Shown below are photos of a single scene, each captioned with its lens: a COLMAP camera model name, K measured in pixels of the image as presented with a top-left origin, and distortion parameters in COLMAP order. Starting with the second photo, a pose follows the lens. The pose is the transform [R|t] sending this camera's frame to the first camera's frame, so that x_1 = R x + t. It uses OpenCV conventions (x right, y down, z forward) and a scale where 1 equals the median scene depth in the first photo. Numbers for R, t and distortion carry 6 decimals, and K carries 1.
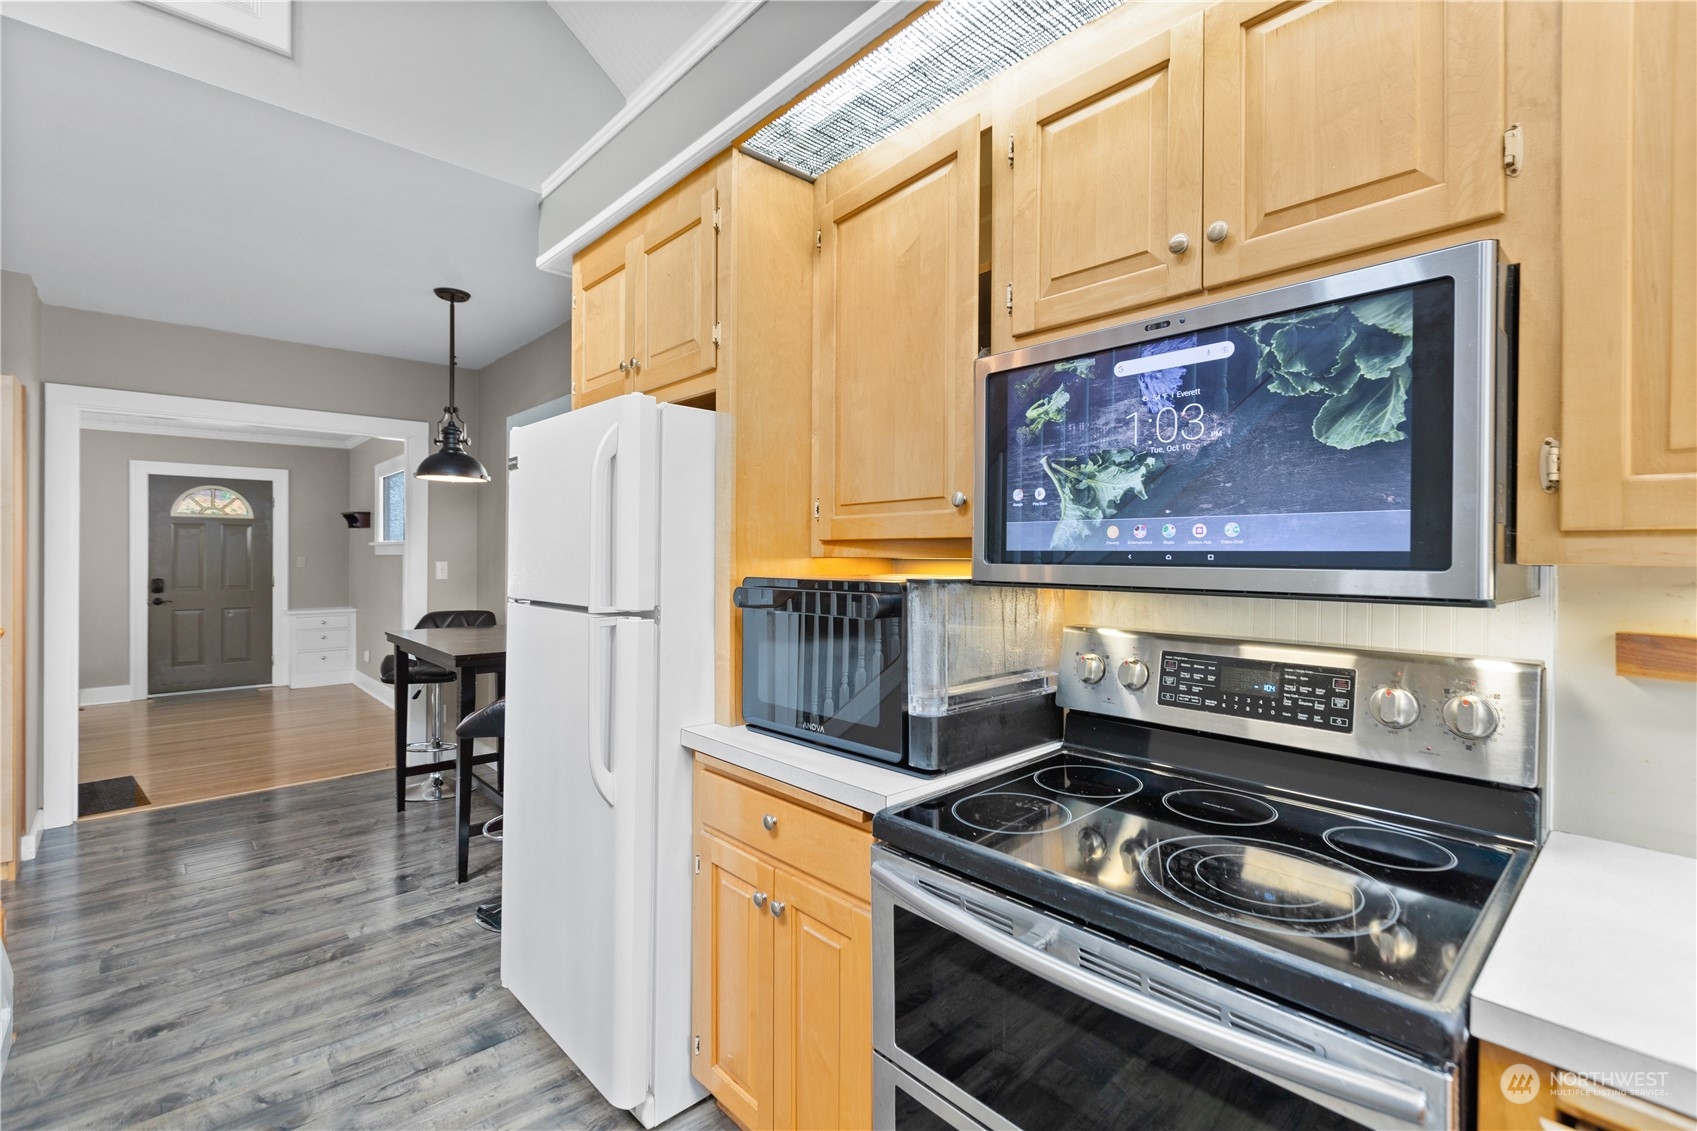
lens RADIAL K [[763.2, 0, 847.1], [0, 763.2, 559.2], [0, 0, 1]] dist [0.001997, 0.000495]
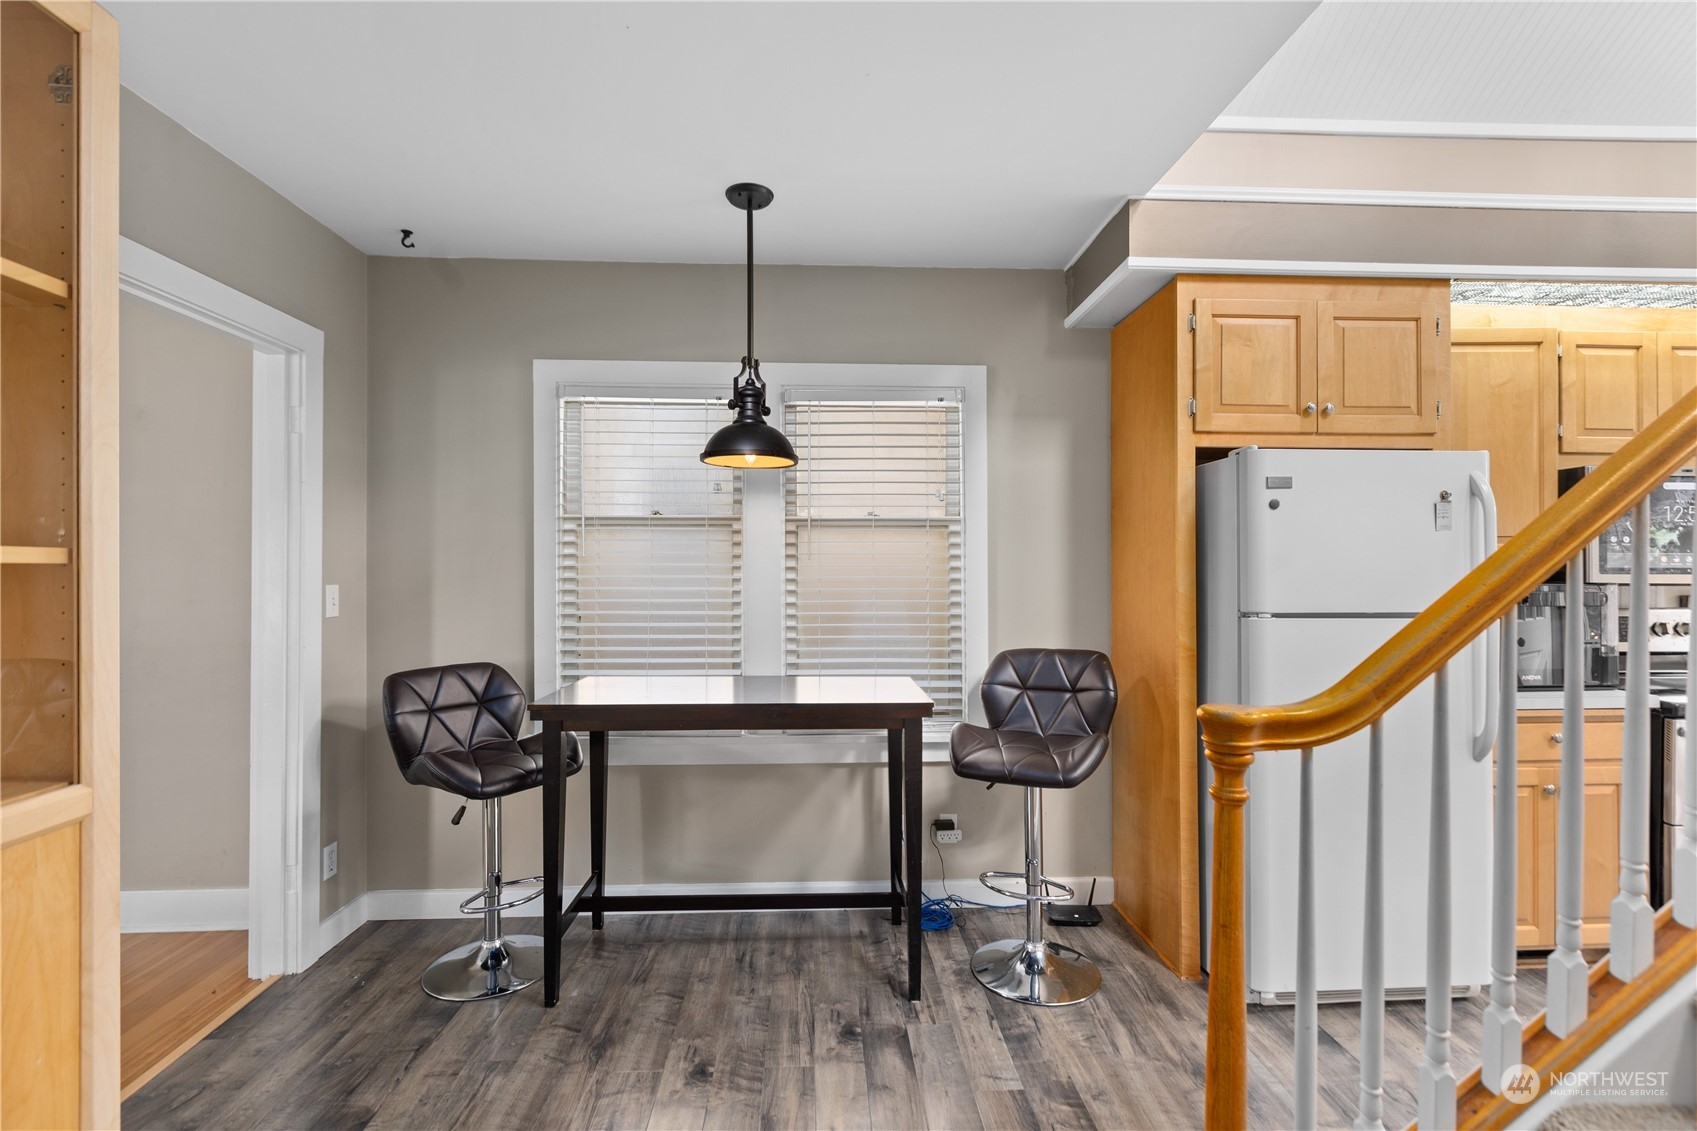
lens RADIAL K [[770.9, 0, 847.1], [0, 770.9, 572.0], [0, 0, 1]] dist [-0.000570, 0.000266]
pose [[0.636874, -0.004515, 0.770955, -2.833165], [0.007118, 0.999975, -0.000024, -0.015209], [-0.770935, 0.005503, 0.636890, 1.385097]]
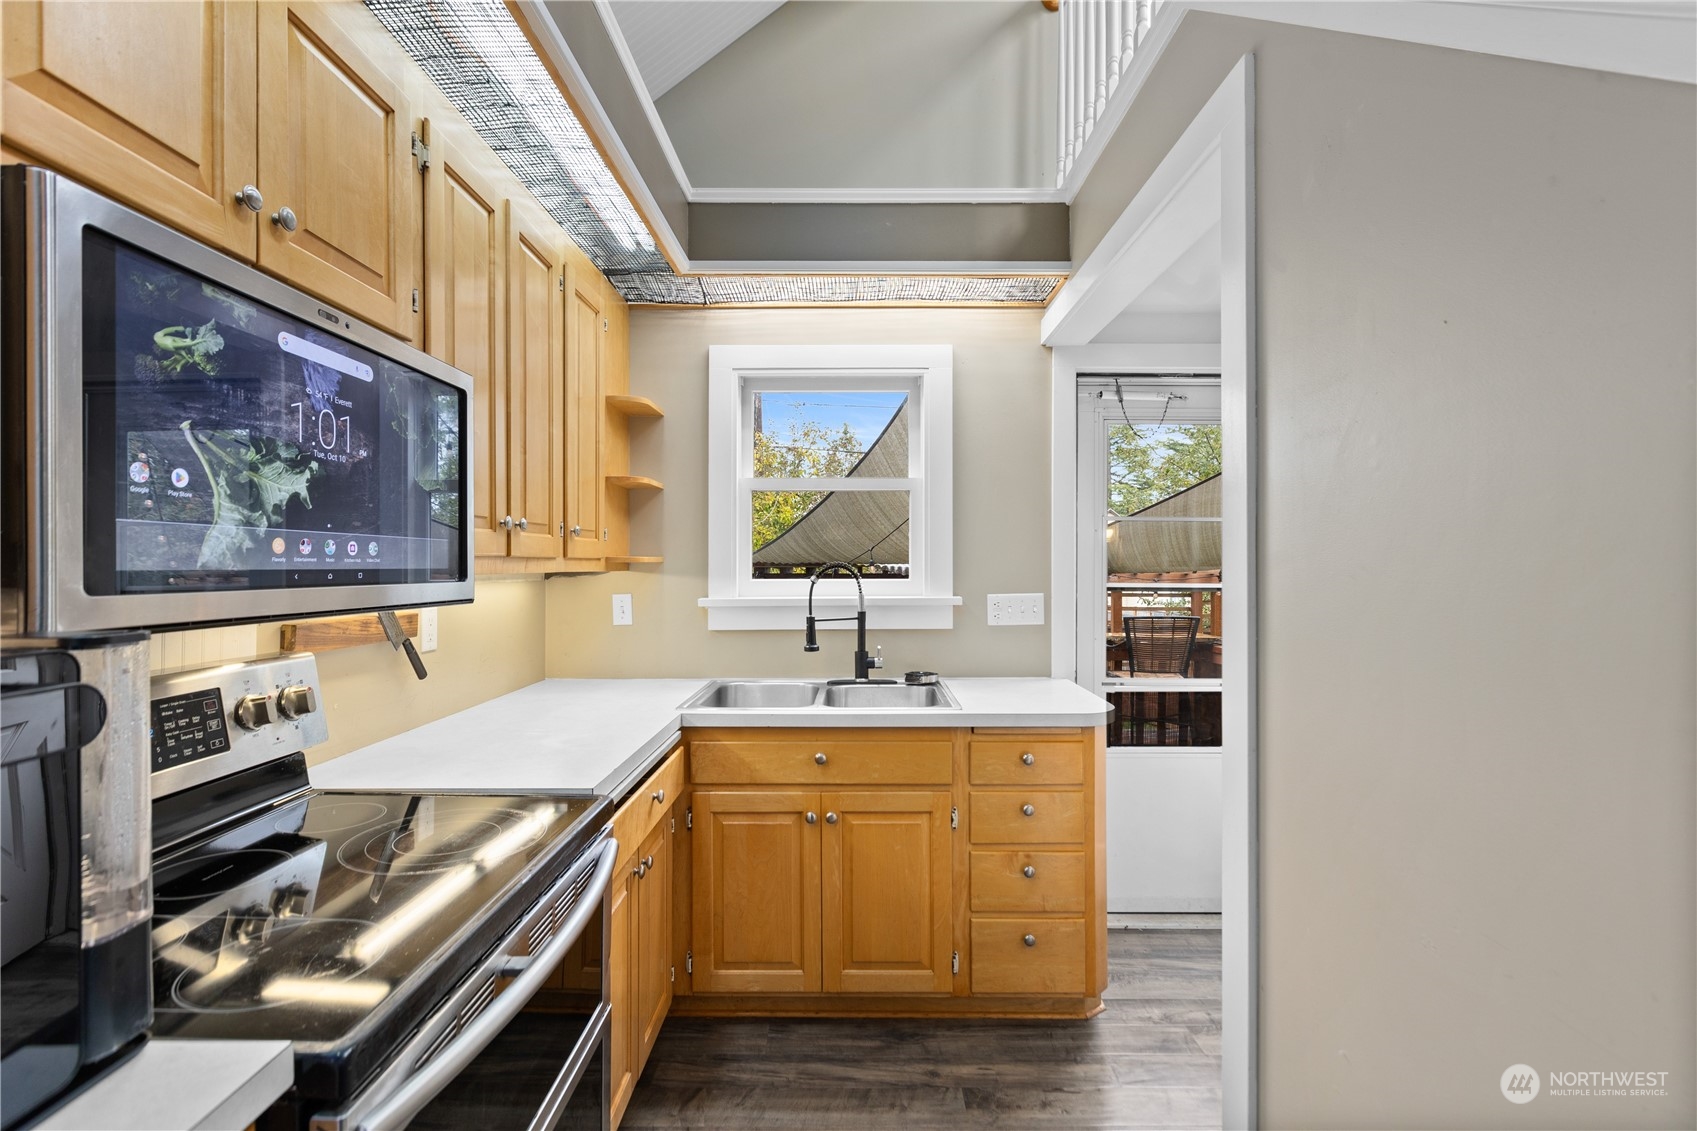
lens RADIAL K [[763.2, 0, 847.1], [0, 763.2, 559.2], [0, 0, 1]] dist [0.001997, 0.000495]
pose [[-0.734285, -0.000926, 0.678840, -0.600910], [0.000493, 0.999998, 0.001898, -0.022637], [-0.678841, 0.001728, -0.734283, 1.165787]]
